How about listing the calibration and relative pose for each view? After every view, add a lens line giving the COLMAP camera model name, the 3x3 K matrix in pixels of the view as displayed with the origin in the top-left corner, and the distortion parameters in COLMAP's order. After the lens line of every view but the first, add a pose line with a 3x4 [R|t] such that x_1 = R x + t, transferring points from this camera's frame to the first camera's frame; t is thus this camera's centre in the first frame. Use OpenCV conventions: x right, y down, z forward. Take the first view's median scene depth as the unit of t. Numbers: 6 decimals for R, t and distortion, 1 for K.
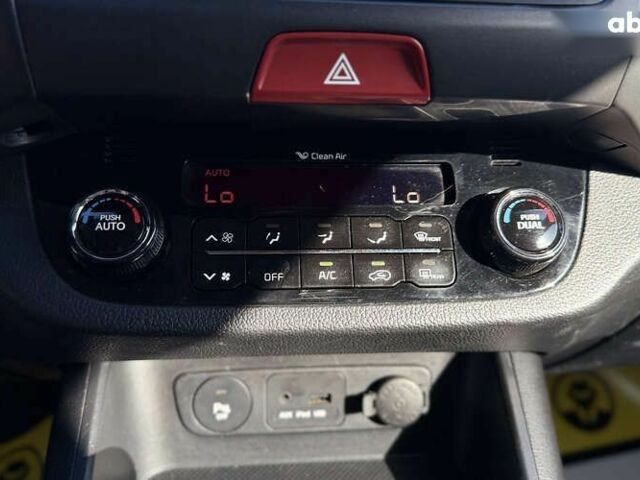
lens RADIAL K [[602.2, 0, 309.7], [0, 602.2, 245.8], [0, 0, 1]] dist [0.165352, -0.353994]
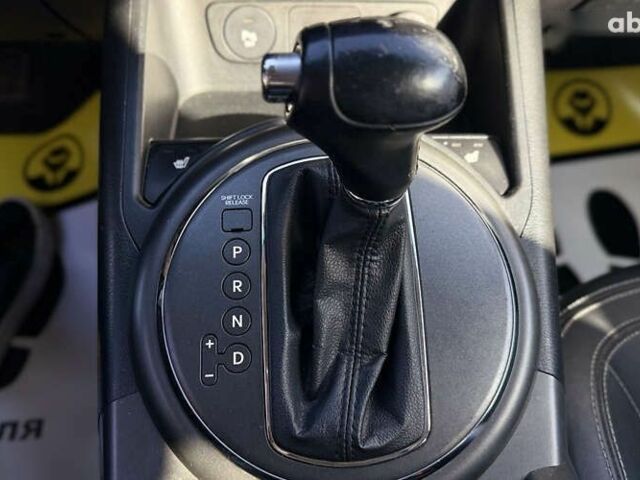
lens RADIAL K [[623.4, 0, 319.1], [0, 623.4, 230.0], [0, 0, 1]] dist [0.007756, 0.001311]
pose [[0.999917, 0.012886, 0.000358, -0.011629], [-0.012224, 0.938980, 0.343755, 0.206635], [0.004093, -0.343730, 0.939059, -0.202697]]
